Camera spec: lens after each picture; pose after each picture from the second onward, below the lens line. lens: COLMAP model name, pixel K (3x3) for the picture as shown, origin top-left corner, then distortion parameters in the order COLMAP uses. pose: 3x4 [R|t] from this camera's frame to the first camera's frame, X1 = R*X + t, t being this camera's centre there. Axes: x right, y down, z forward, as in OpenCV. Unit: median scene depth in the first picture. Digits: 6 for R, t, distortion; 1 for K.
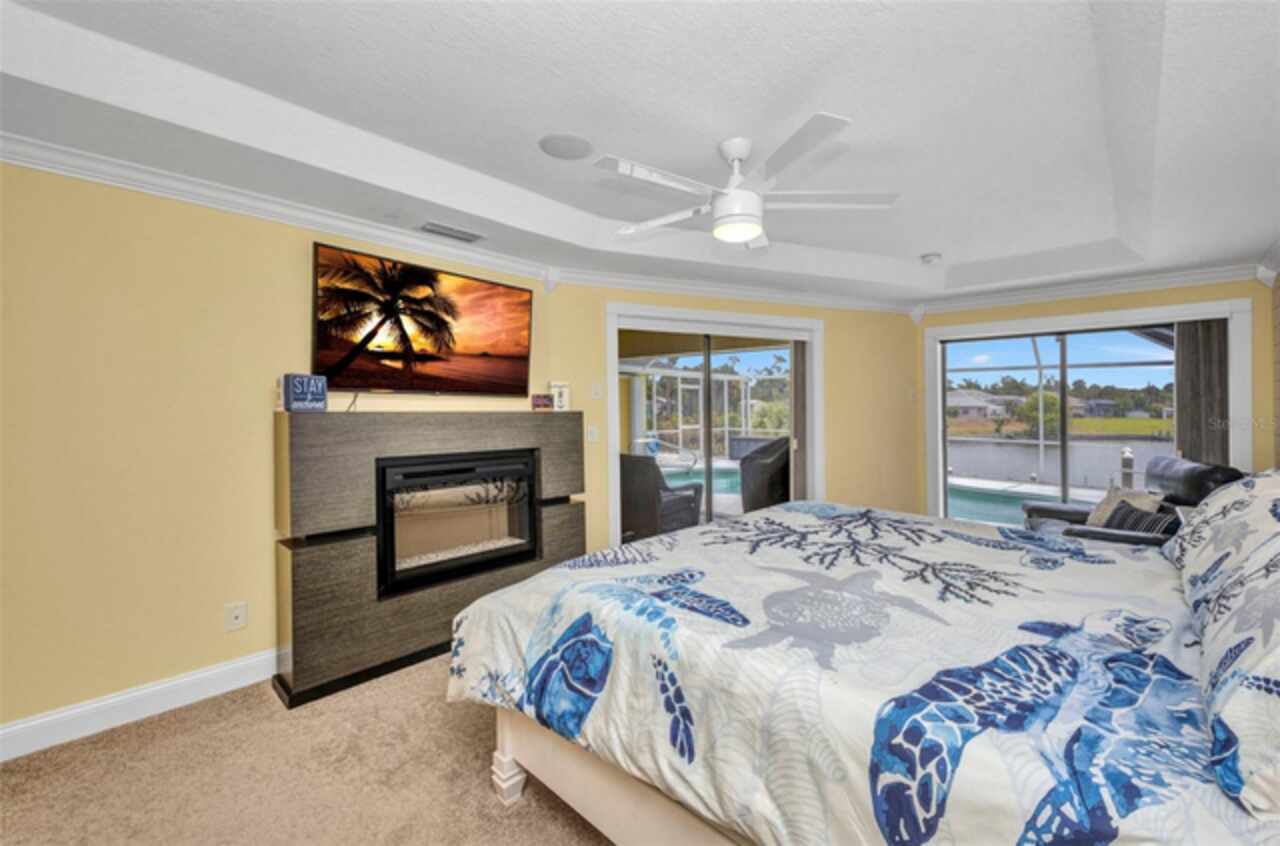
lens RADIAL K [[531.1, 0, 633.0], [0, 531.1, 390.1], [0, 0, 1]] dist [0.014517, -0.004334]
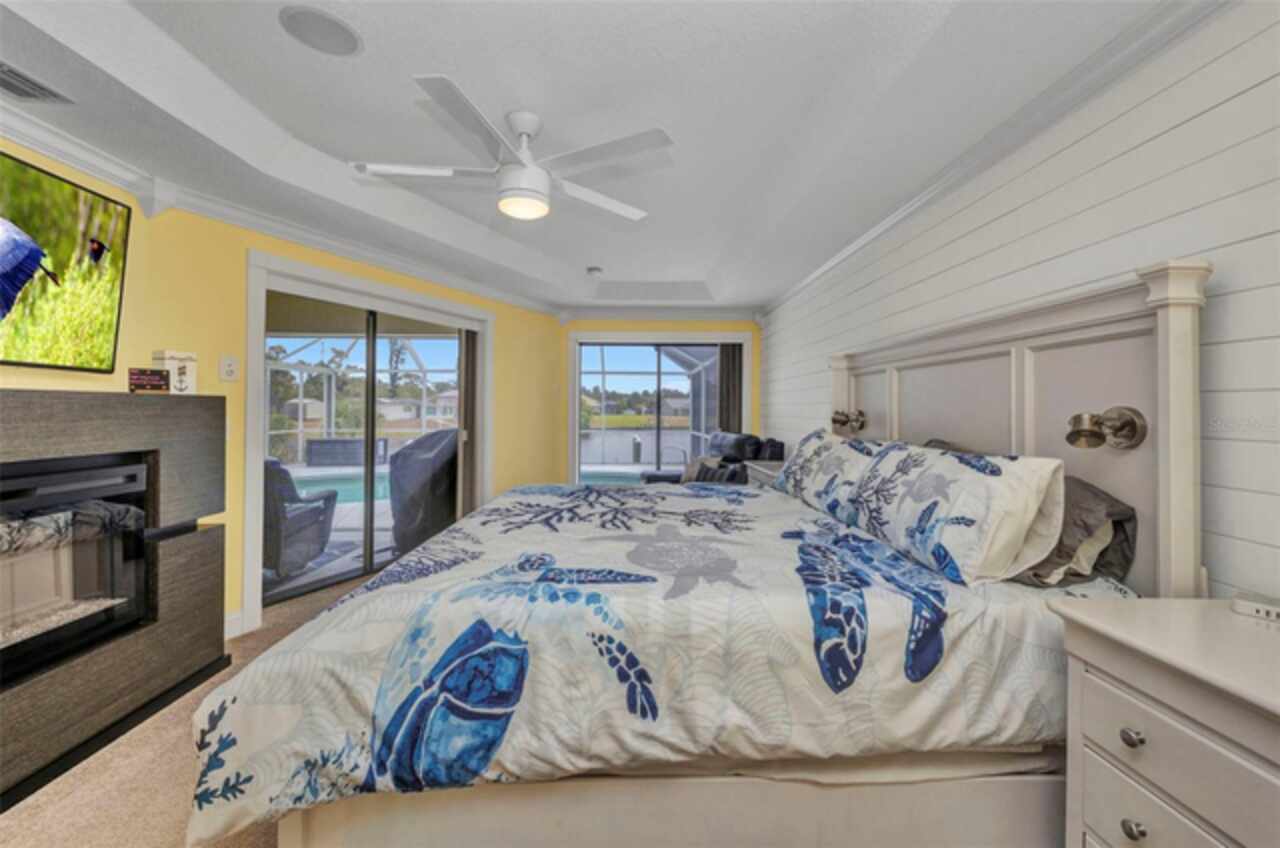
lens RADIAL K [[533.1, 0, 646.9], [0, 533.1, 382.1], [0, 0, 1]] dist [0.014398, -0.003978]
pose [[0.695590, 0.033841, 0.717641, -0.283325], [-0.022085, 0.999425, -0.025723, 0.035170], [-0.718099, 0.002044, 0.695938, 0.128881]]
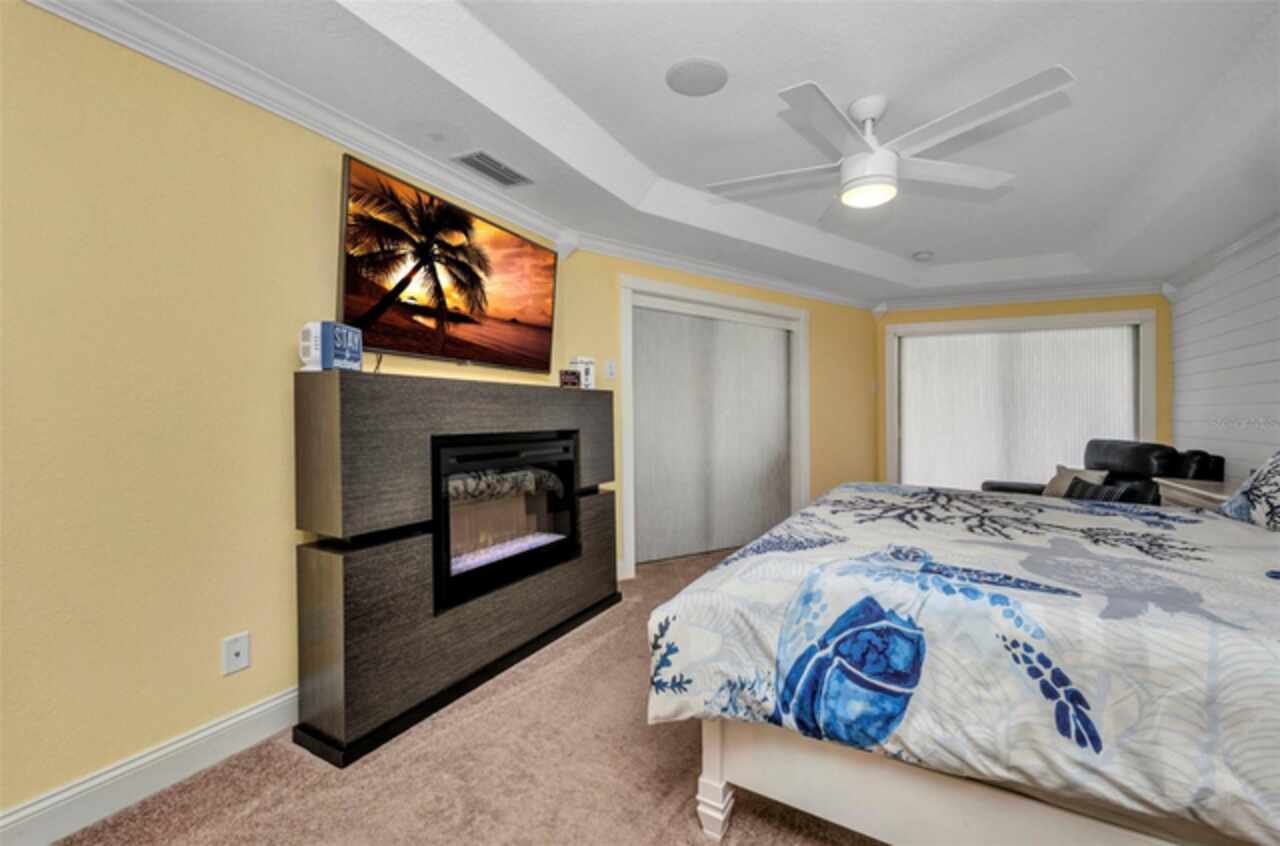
lens RADIAL K [[531.1, 0, 637.3], [0, 531.1, 392.8], [0, 0, 1]] dist [0.014517, -0.004334]
pose [[0.967063, 0.020967, 0.253671, -0.369301], [-0.021854, 0.999761, 0.000679, 0.053845], [-0.253597, -0.006200, 0.967290, 0.147915]]
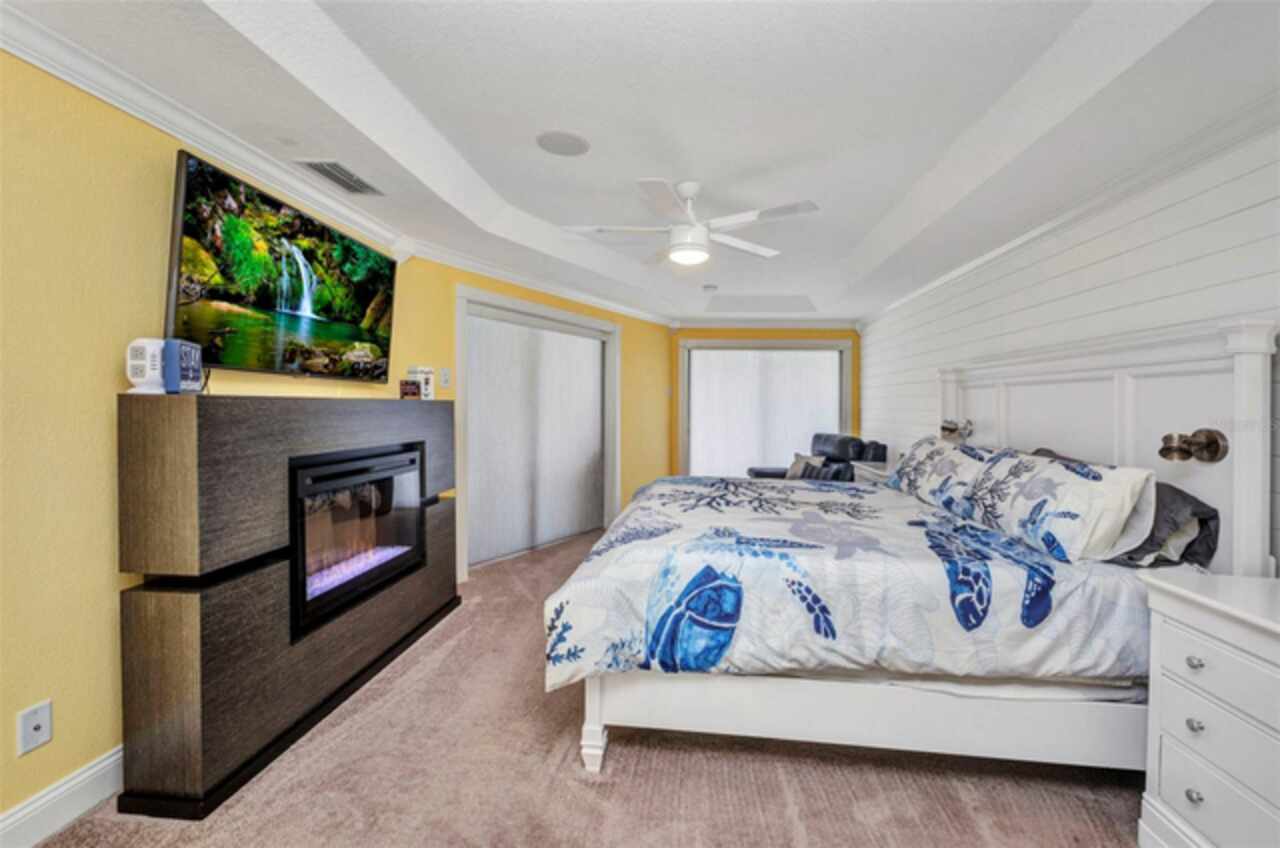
lens RADIAL K [[533.1, 0, 650.2], [0, 533.1, 380.2], [0, 0, 1]] dist [0.014398, -0.003978]
pose [[0.781122, 0.038400, 0.623196, -0.534108], [-0.034946, 0.999231, -0.017769, 0.010929], [-0.623399, -0.007898, 0.781864, 0.071056]]
